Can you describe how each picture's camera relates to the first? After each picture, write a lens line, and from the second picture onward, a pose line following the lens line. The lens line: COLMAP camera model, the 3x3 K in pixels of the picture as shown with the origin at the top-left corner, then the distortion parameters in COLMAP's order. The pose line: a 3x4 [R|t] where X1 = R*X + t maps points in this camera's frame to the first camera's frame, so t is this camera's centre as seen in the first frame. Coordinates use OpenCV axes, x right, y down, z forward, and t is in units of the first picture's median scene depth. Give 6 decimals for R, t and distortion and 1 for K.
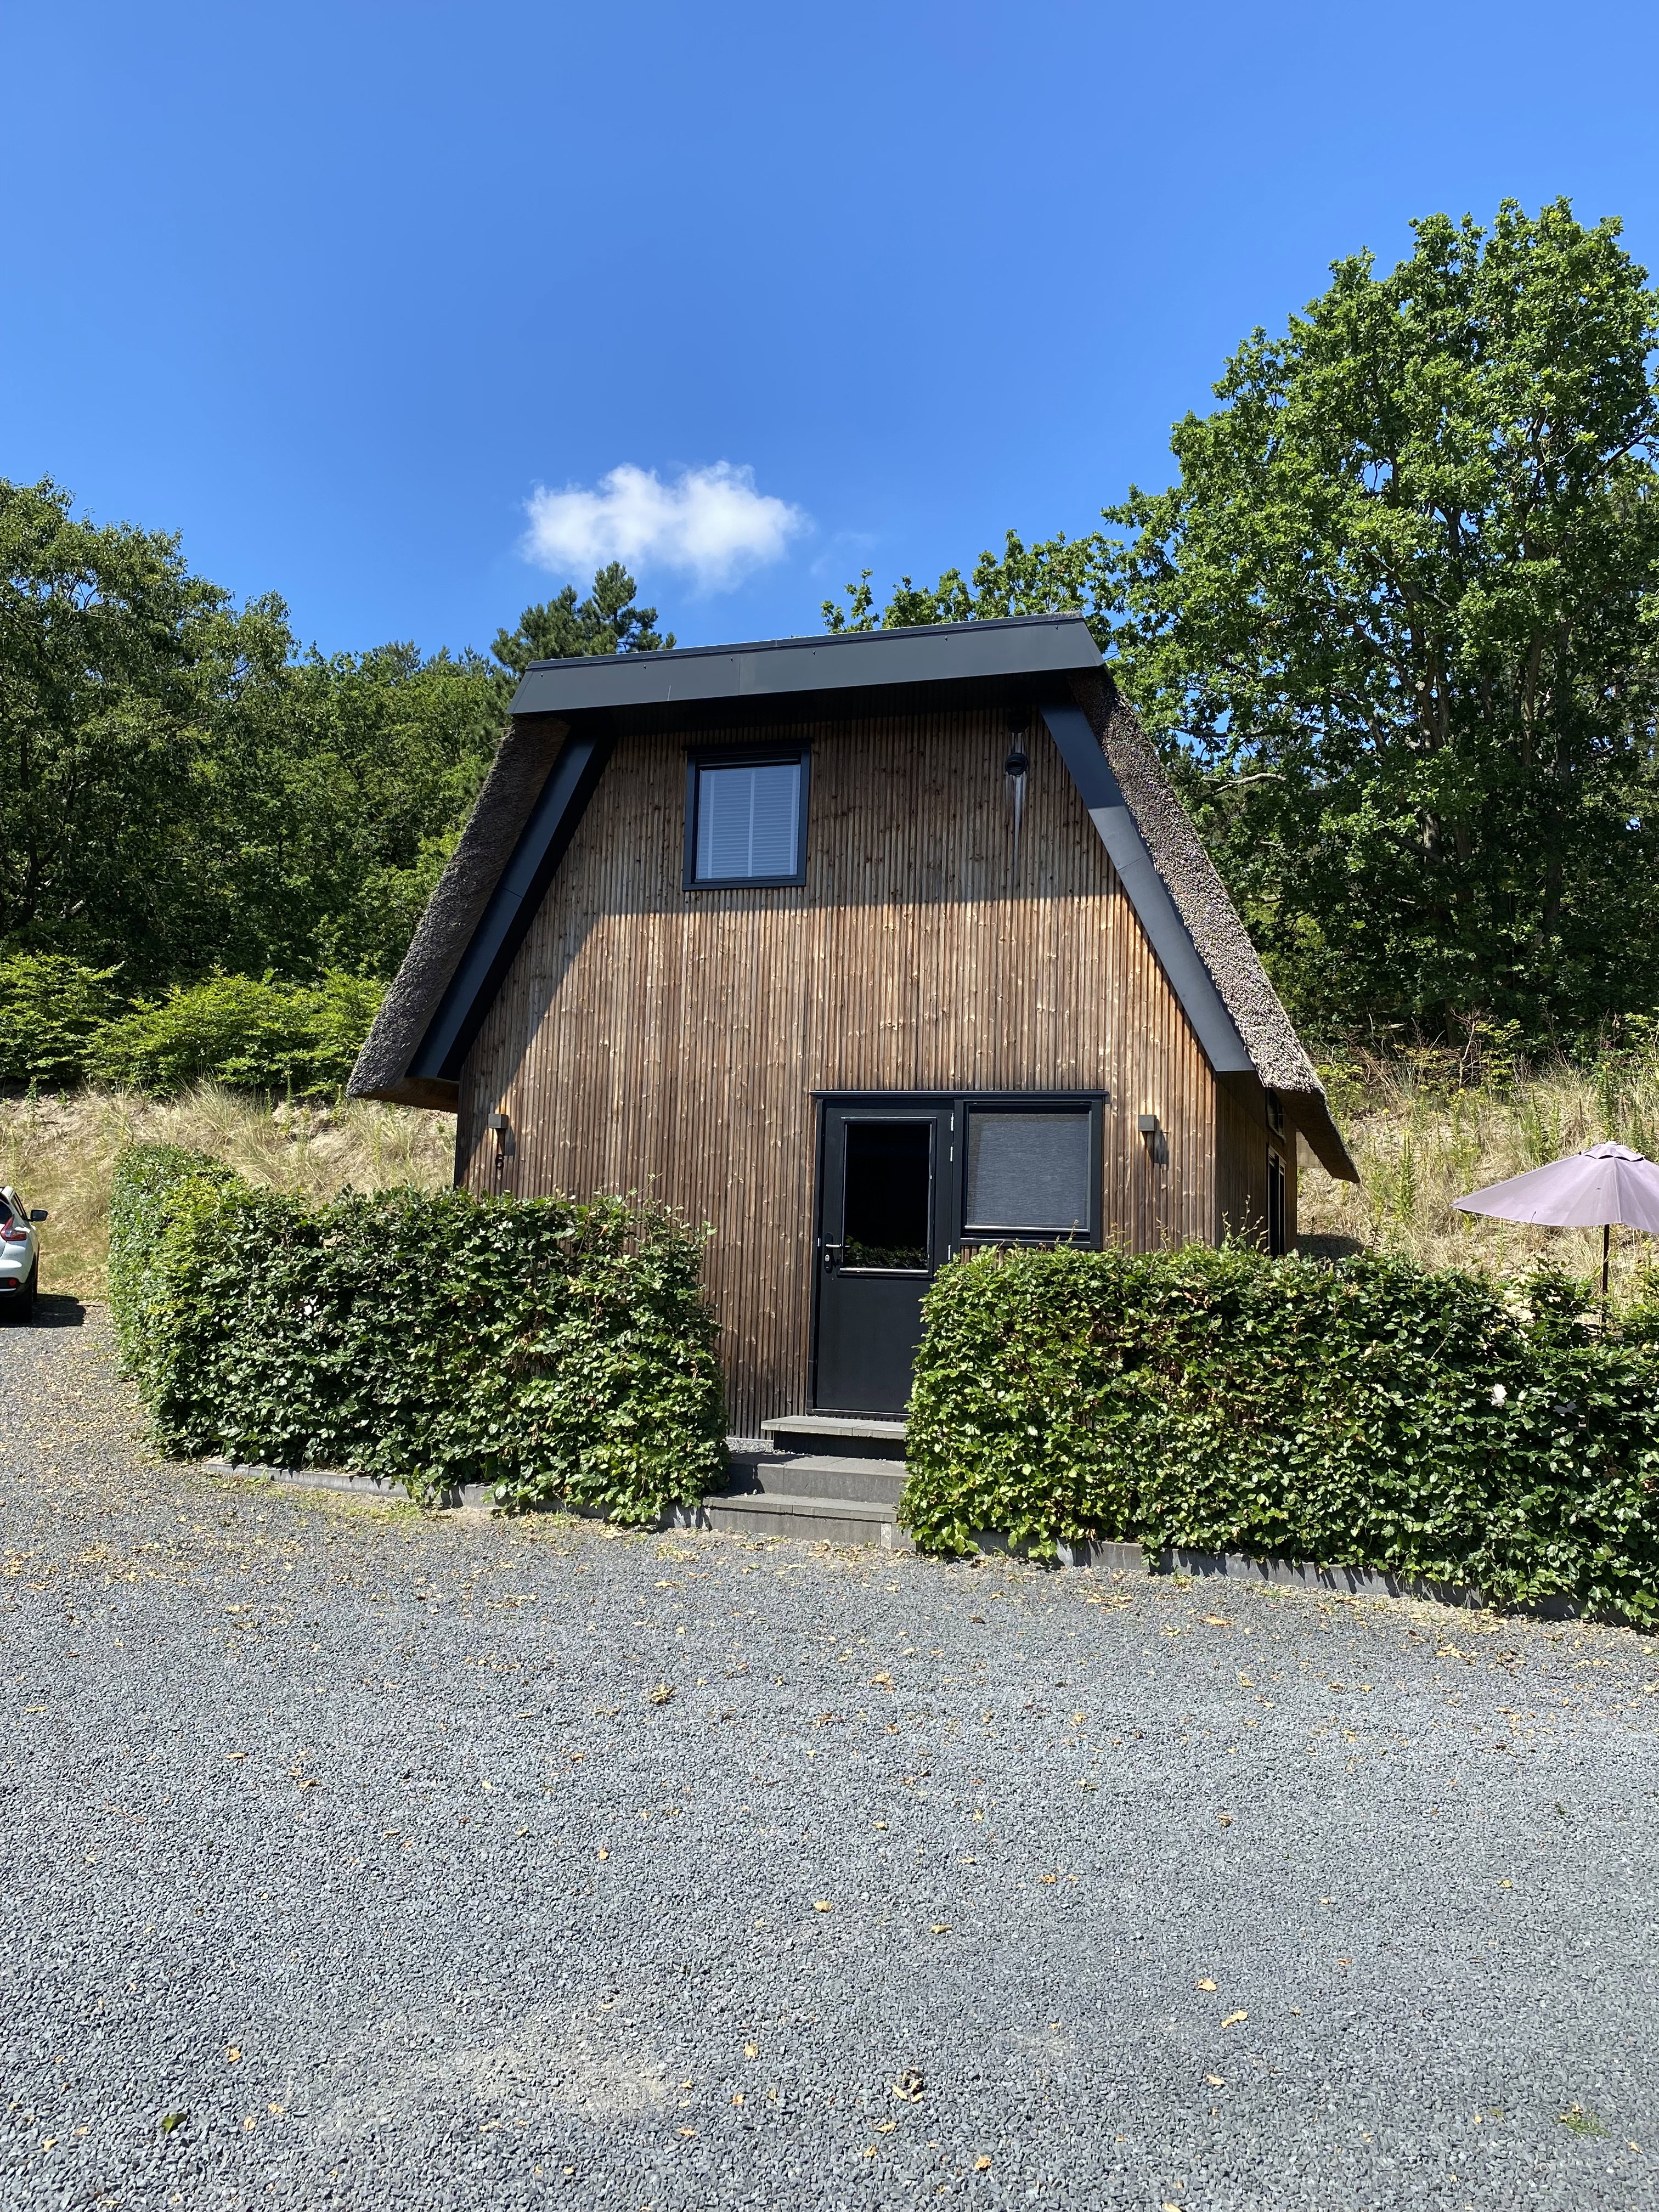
lens RADIAL K [[1673.4, 0, 830.0], [0, 1673.4, 1105.5], [0, 0, 1]] dist [0.047731, 0.001175]
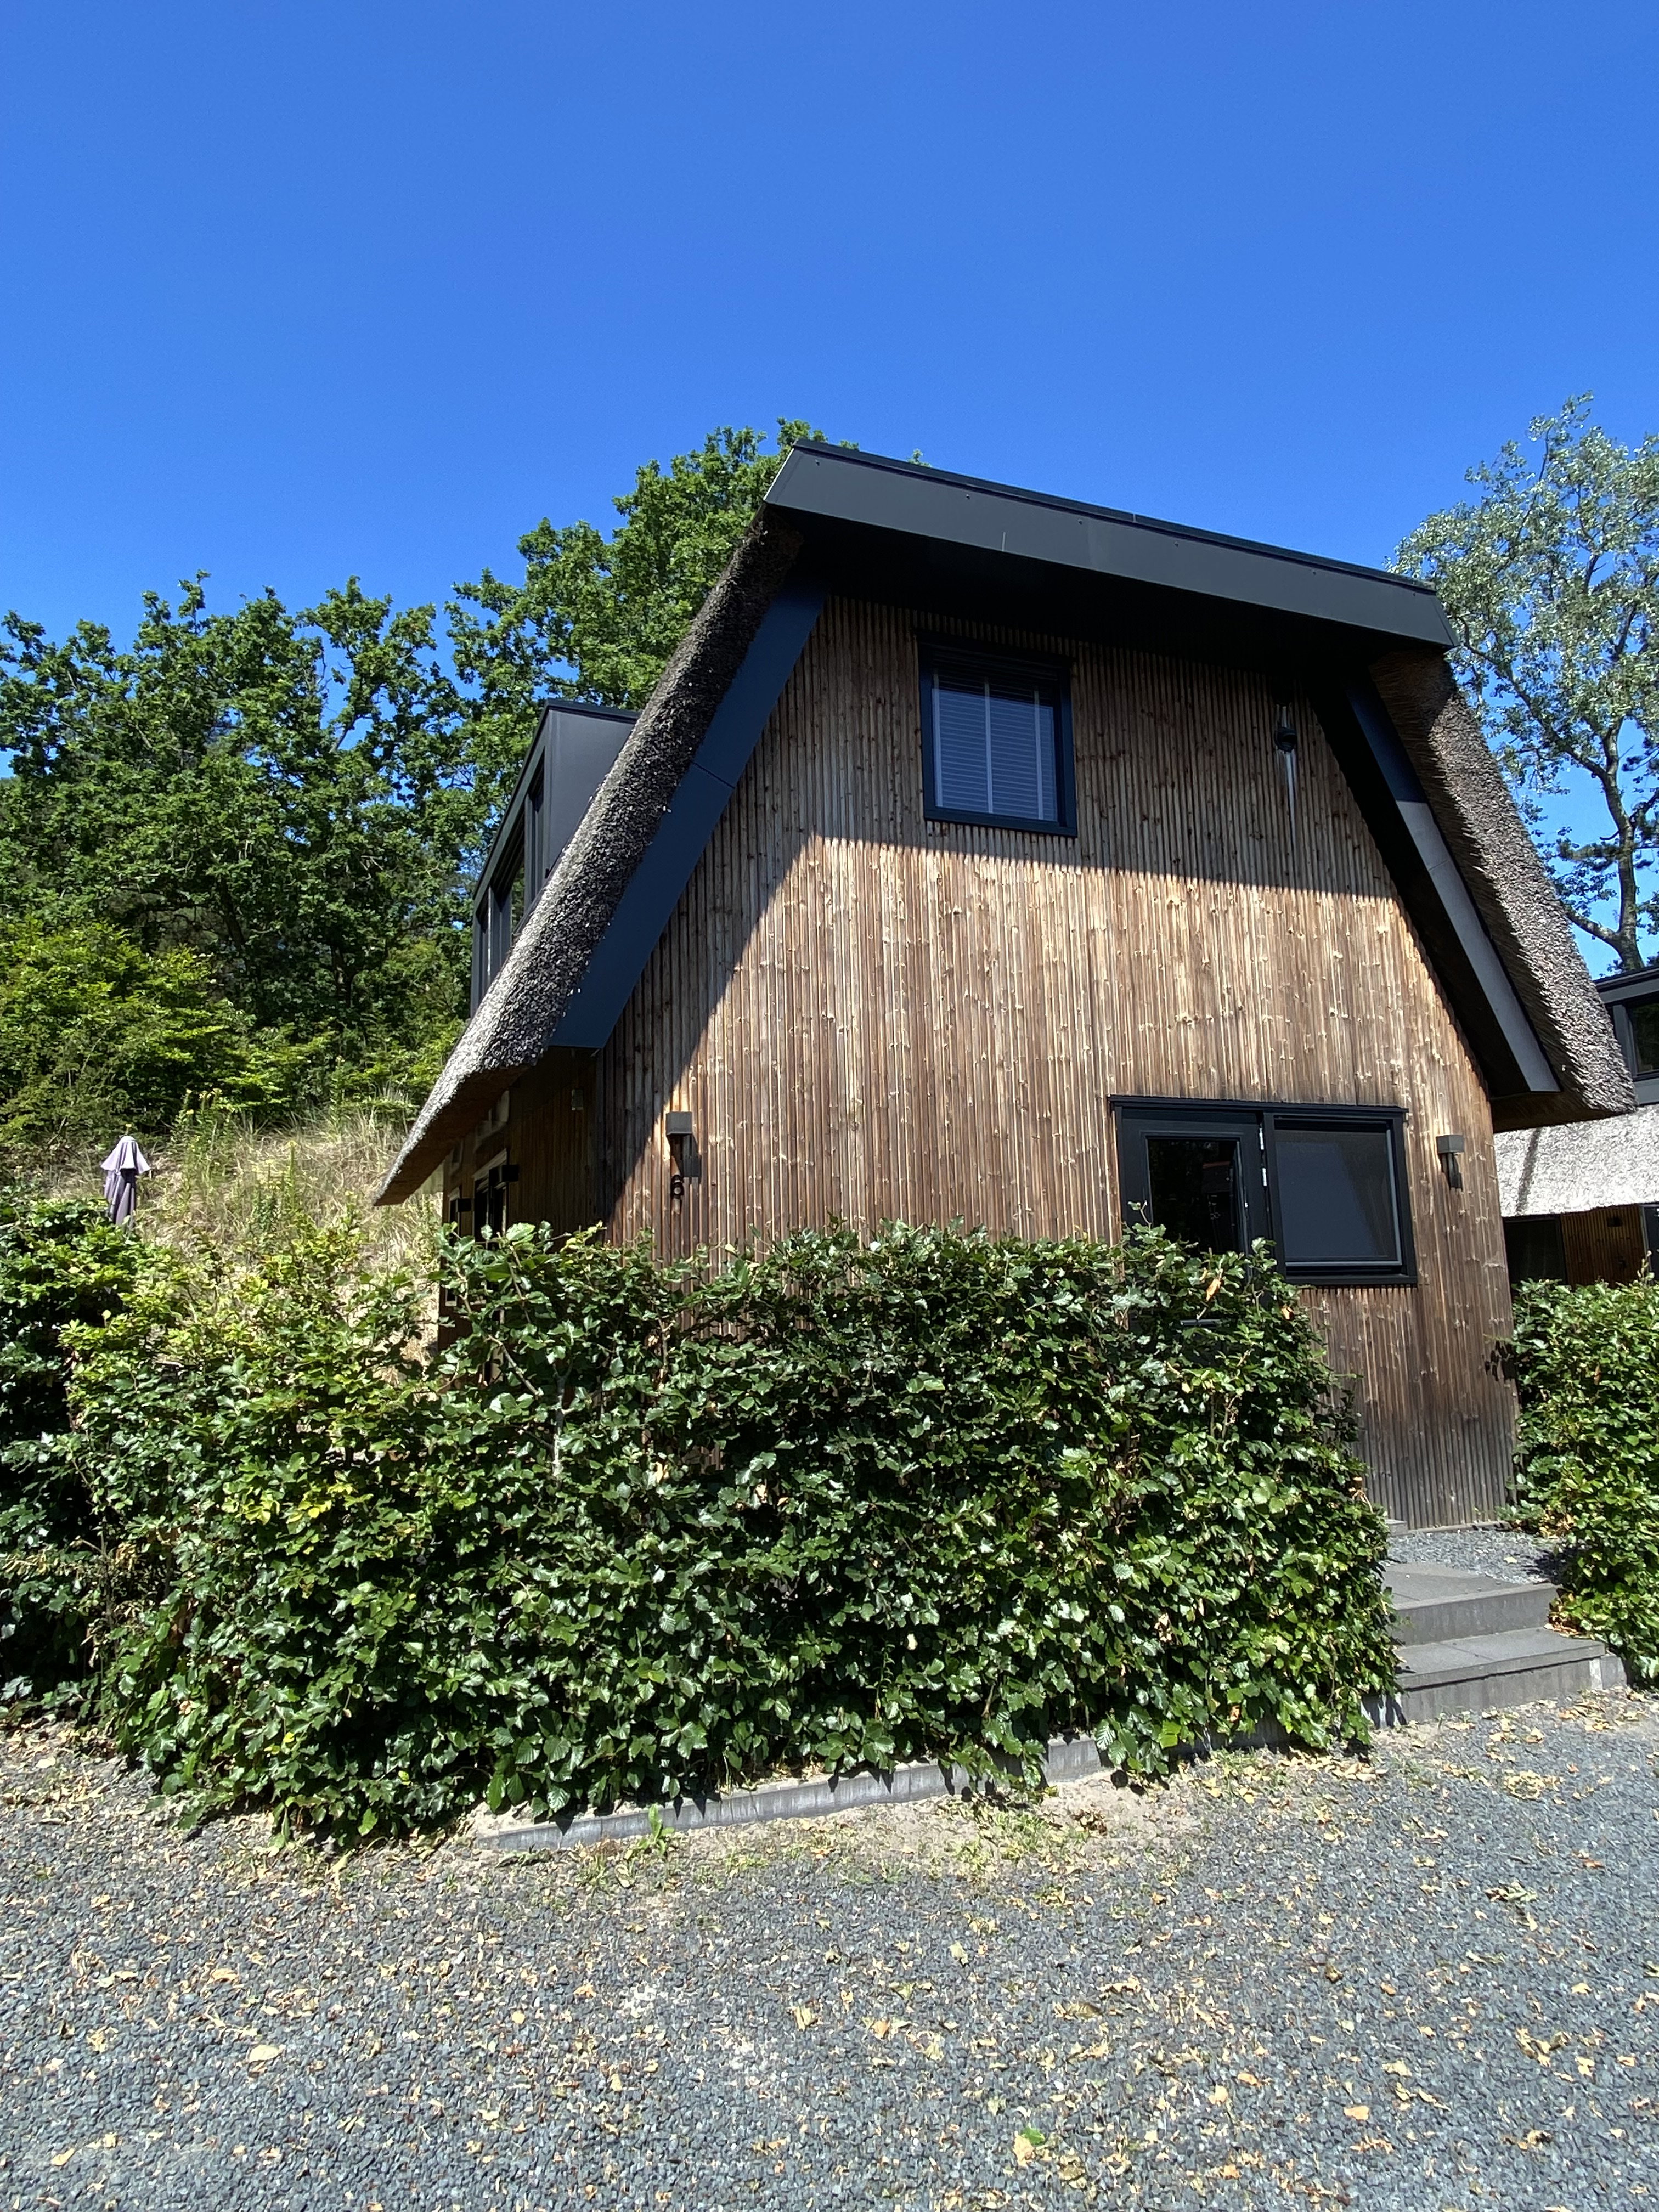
lens RADIAL K [[1289.8, 0, 828.8], [0, 1289.8, 1107.8], [0, 0, 1]] dist [0.034410, -0.000259]
pose [[0.766632, 0.037564, 0.640986, -0.499784], [-0.017269, 0.999132, -0.037899, 0.022344], [-0.641854, 0.017985, 0.766616, 0.615528]]
